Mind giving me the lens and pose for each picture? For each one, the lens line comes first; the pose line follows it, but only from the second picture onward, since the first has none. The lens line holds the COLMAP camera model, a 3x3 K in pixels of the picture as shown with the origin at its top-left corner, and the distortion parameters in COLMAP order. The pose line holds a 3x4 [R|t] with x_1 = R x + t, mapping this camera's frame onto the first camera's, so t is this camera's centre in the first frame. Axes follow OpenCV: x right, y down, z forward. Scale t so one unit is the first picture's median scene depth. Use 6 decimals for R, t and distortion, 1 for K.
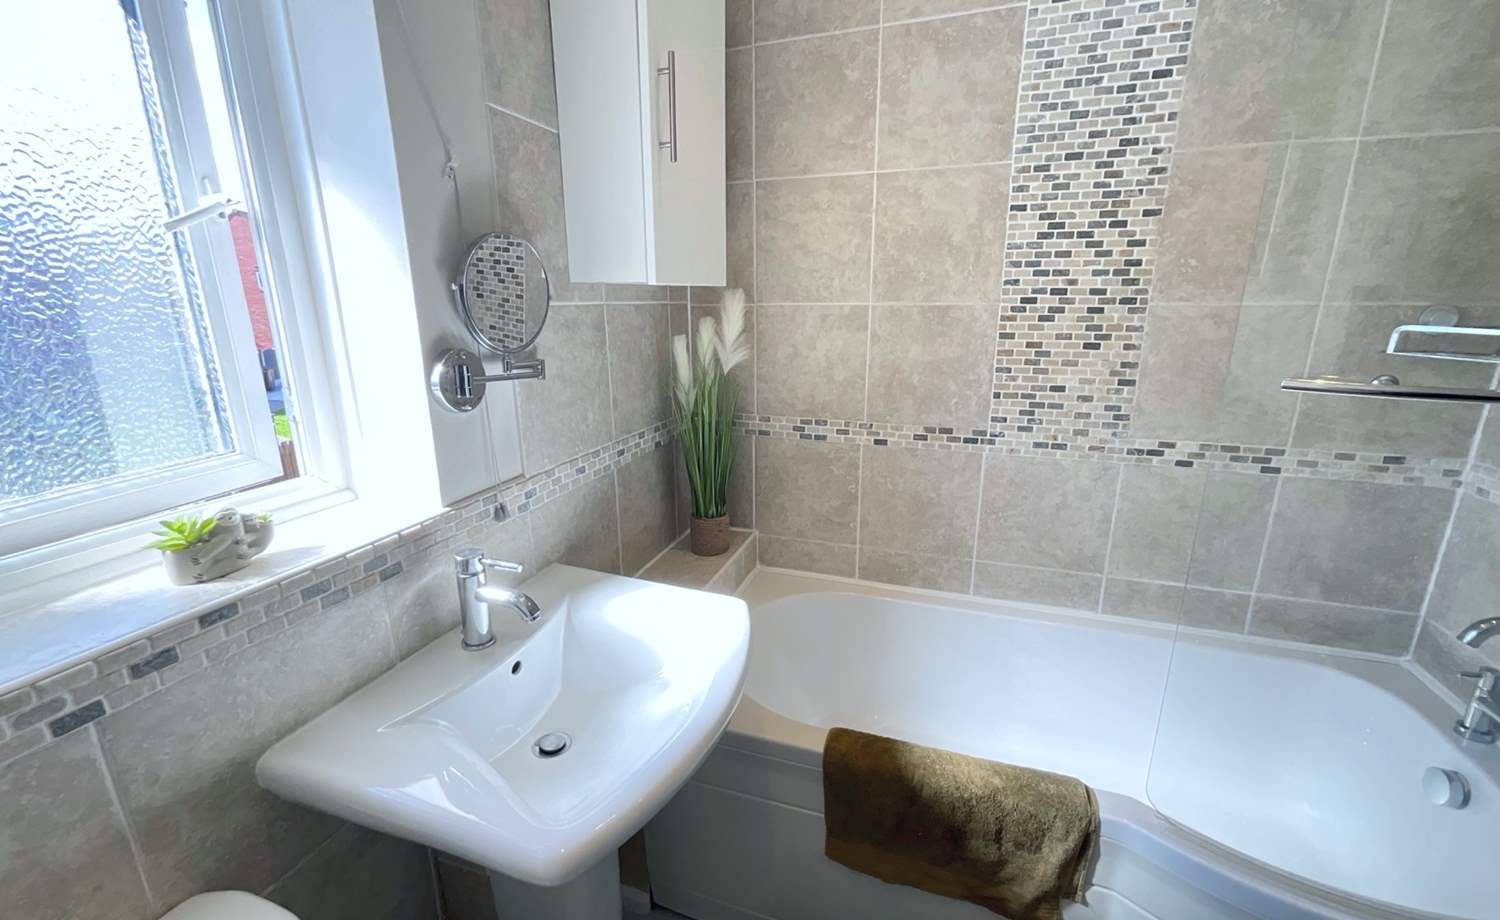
lens RADIAL K [[610.6, 0, 752.4], [0, 610.6, 458.1], [0, 0, 1]] dist [-0.002415, 0.000487]
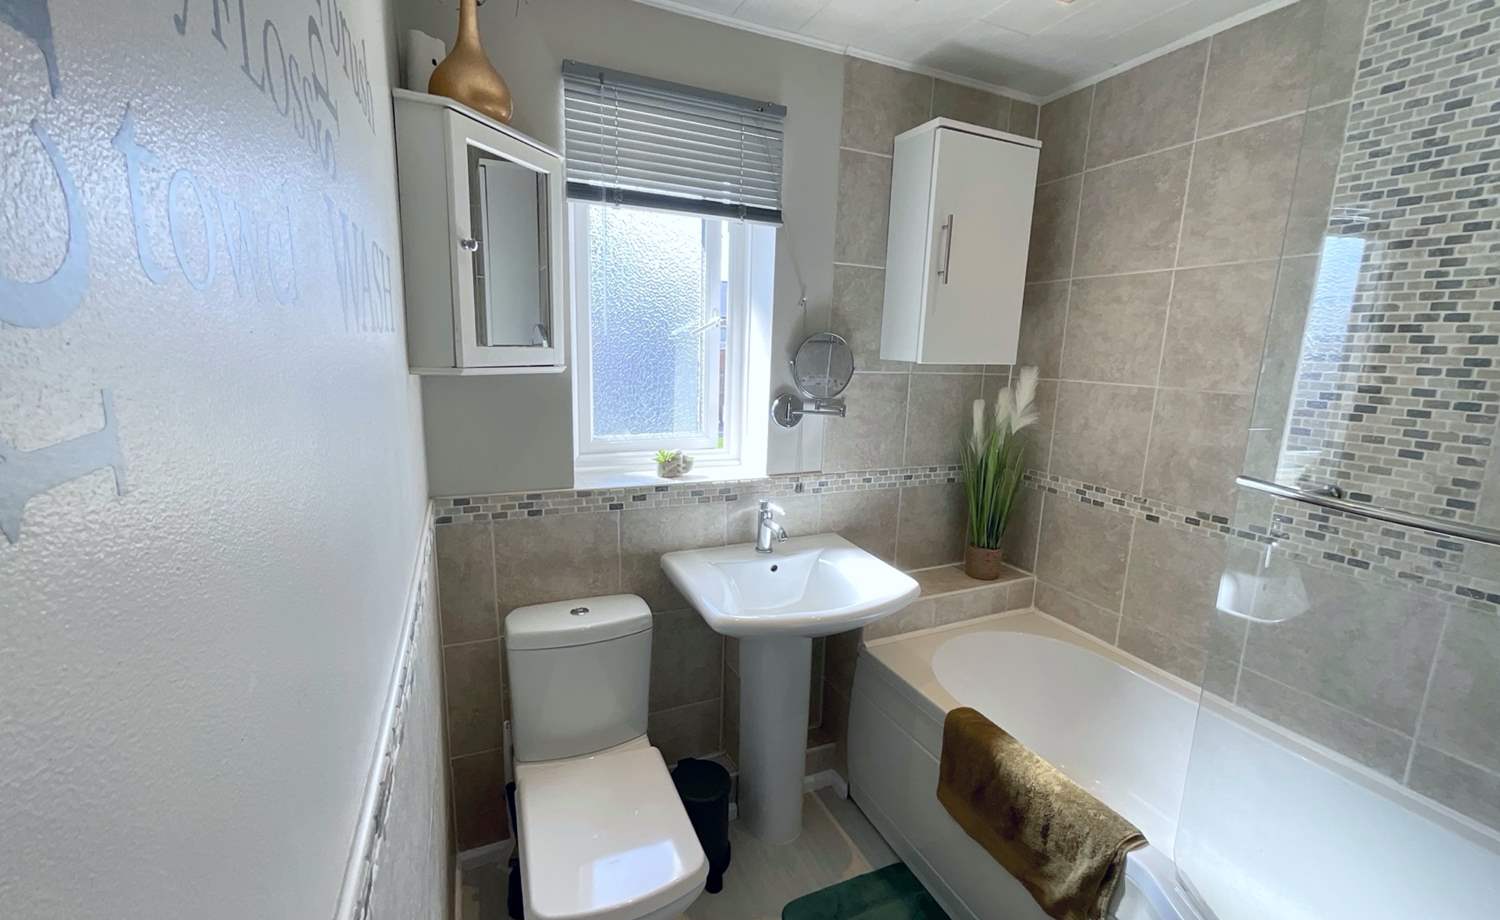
lens RADIAL K [[610.6, 0, 746.5], [0, 610.6, 457.4], [0, 0, 1]] dist [-0.002415, 0.000487]
pose [[0.684334, 0.157657, -0.711921, 0.541734], [-0.217816, 0.975967, 0.006756, 0.018520], [0.695876, 0.150444, 0.702227, -0.258337]]
